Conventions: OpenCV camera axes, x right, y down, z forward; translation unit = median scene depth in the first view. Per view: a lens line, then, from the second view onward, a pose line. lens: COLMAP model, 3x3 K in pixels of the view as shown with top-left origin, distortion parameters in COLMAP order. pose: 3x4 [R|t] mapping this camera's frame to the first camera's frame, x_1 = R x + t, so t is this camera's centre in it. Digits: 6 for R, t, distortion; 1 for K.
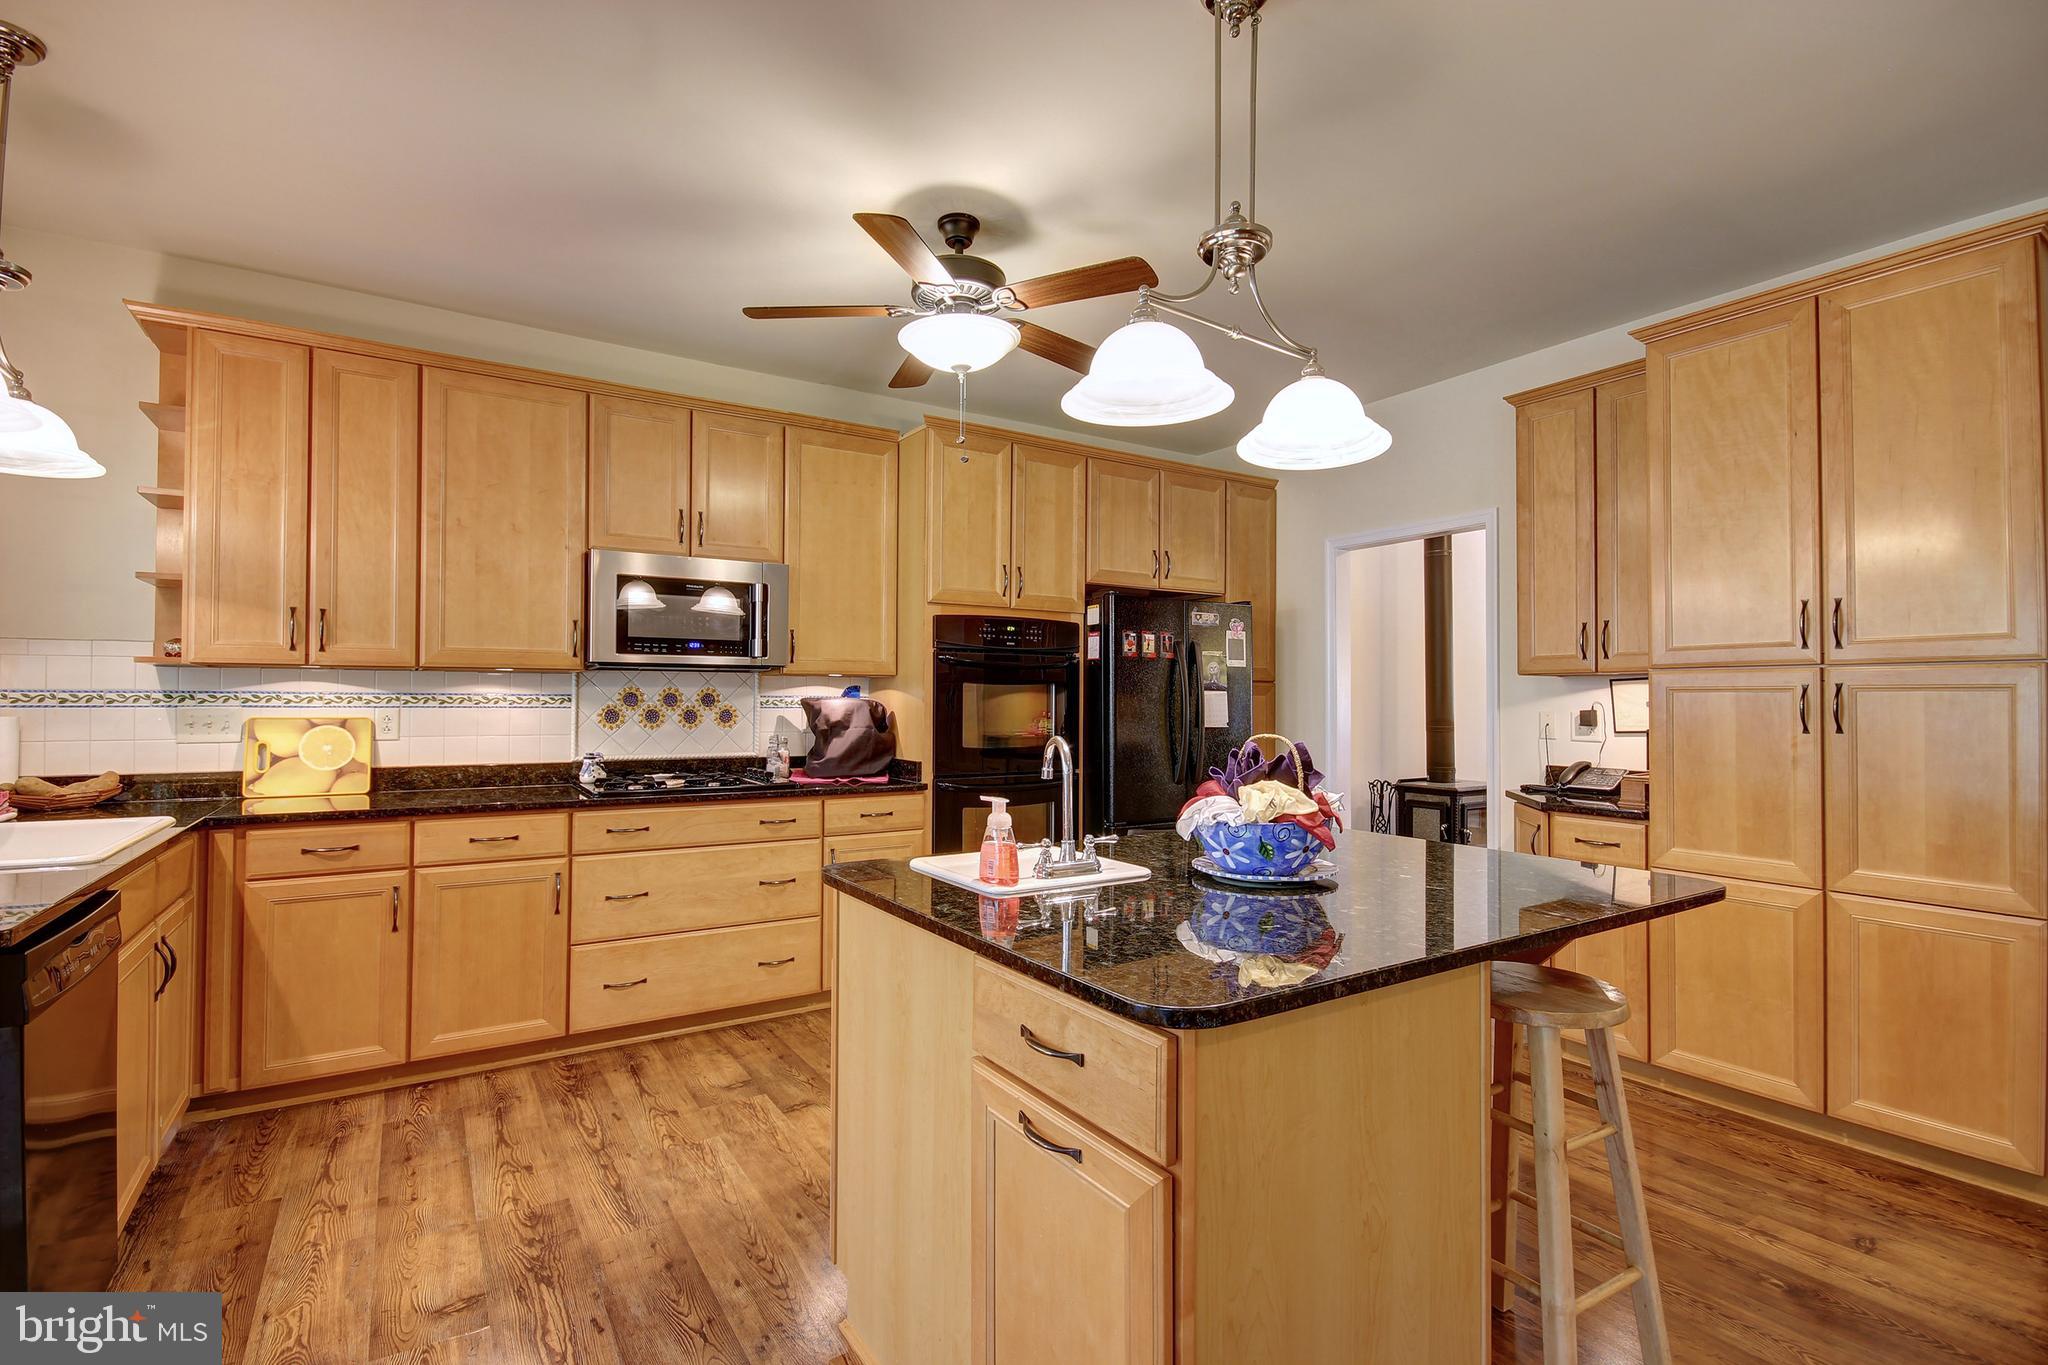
lens RADIAL K [[946.1, 0, 1022.6], [0, 946.1, 687.6], [0, 0, 1]] dist [-0.001371, -0.000282]
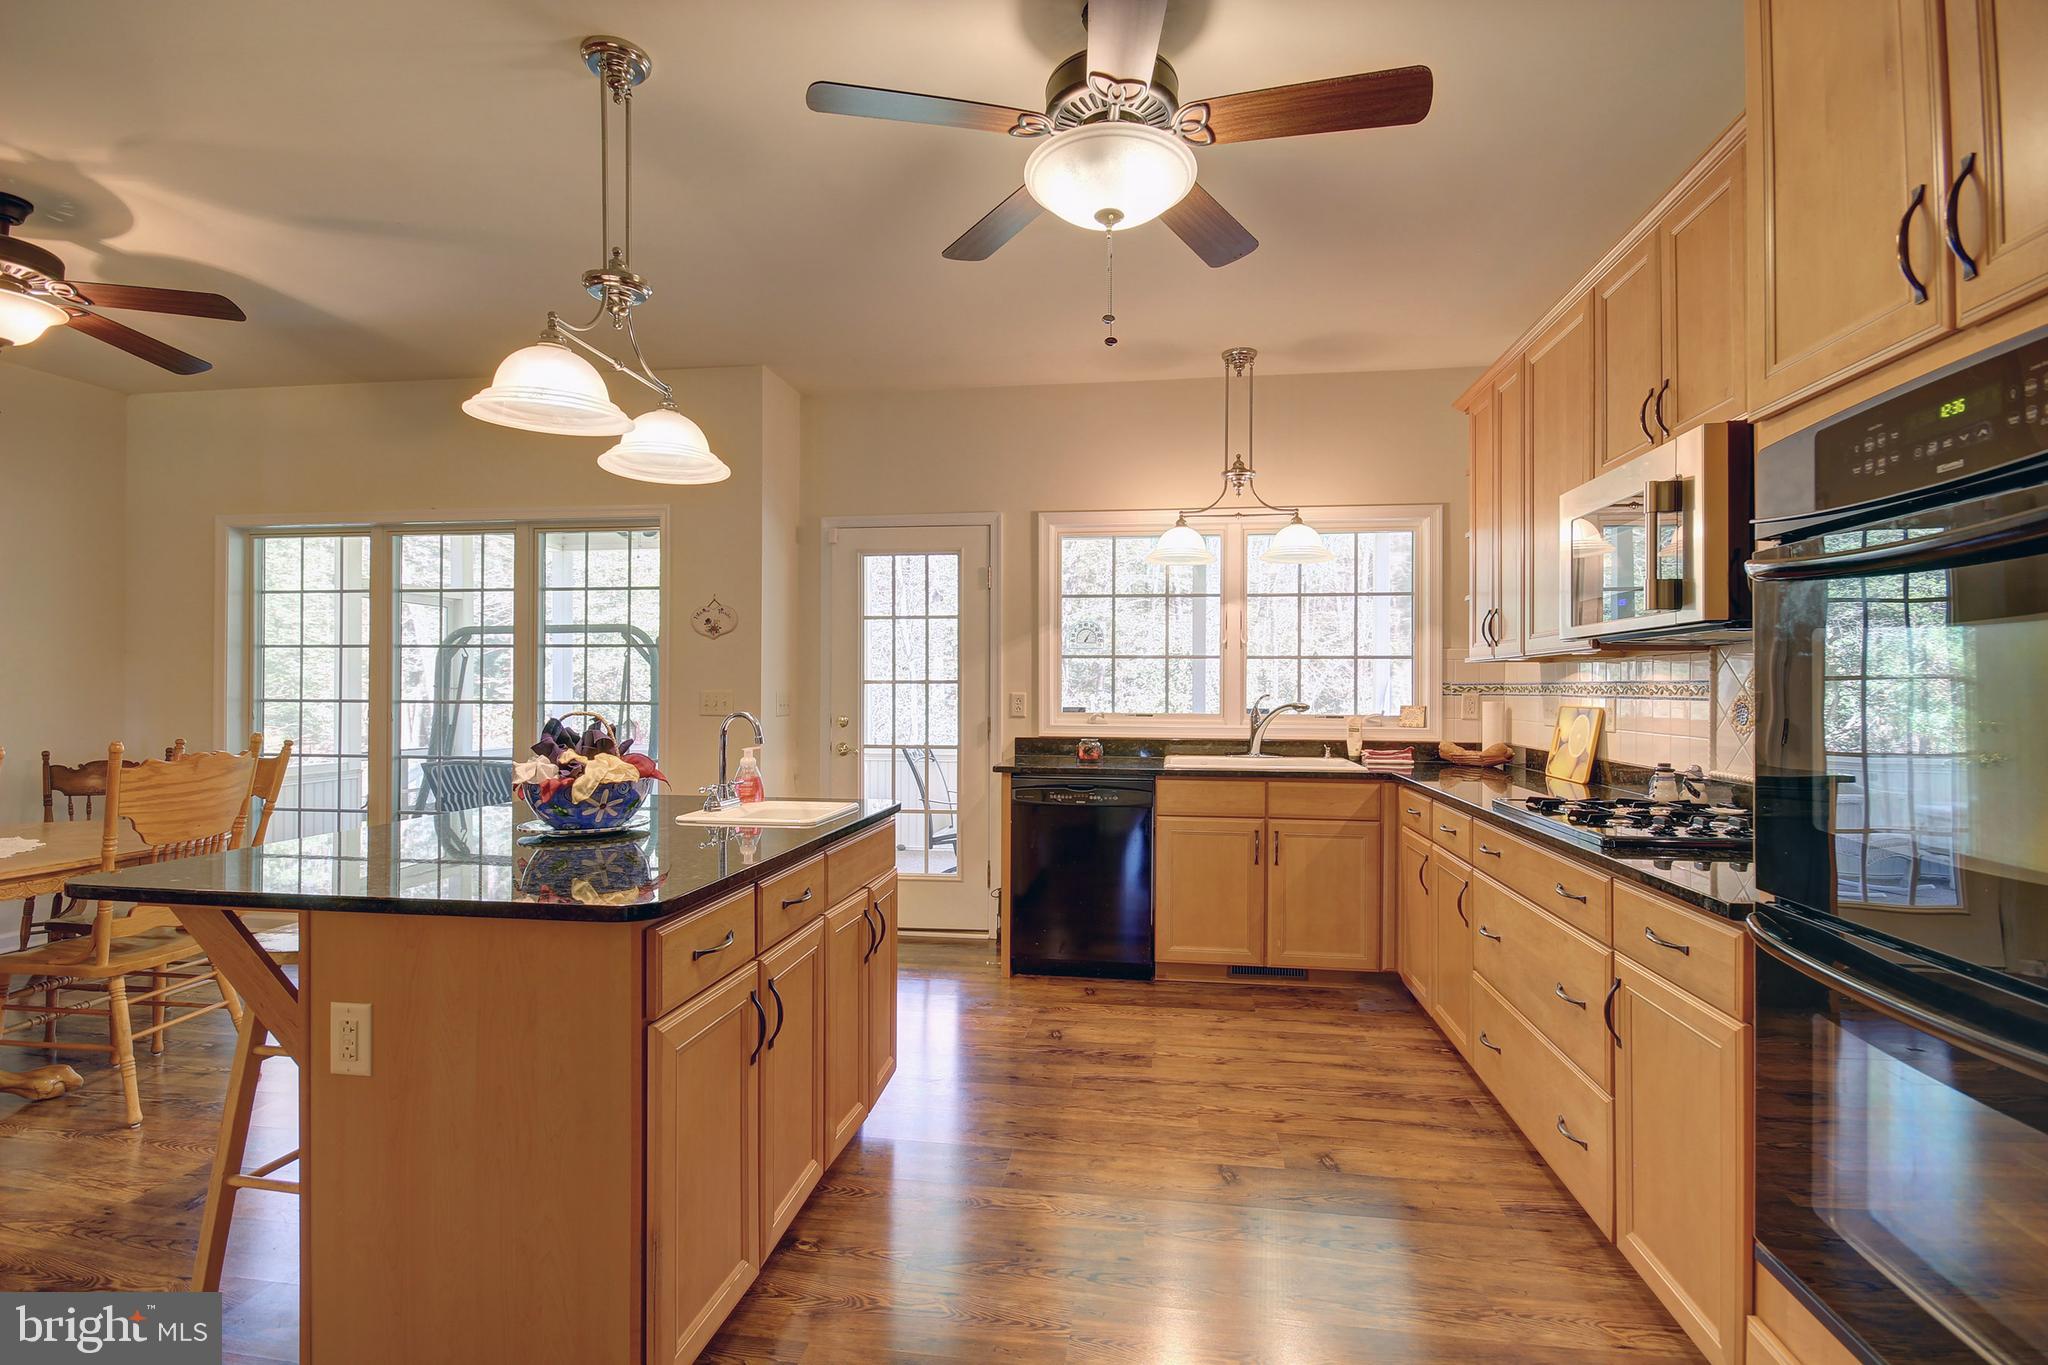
lens RADIAL K [[946.1, 0, 1033.4], [0, 946.1, 684.1], [0, 0, 1]] dist [-0.001371, -0.000282]
pose [[-0.659102, -0.008773, -0.752002, 0.536335], [0.010298, 0.999733, -0.020689, 0.025065], [0.751983, -0.021380, -0.658836, 1.501598]]
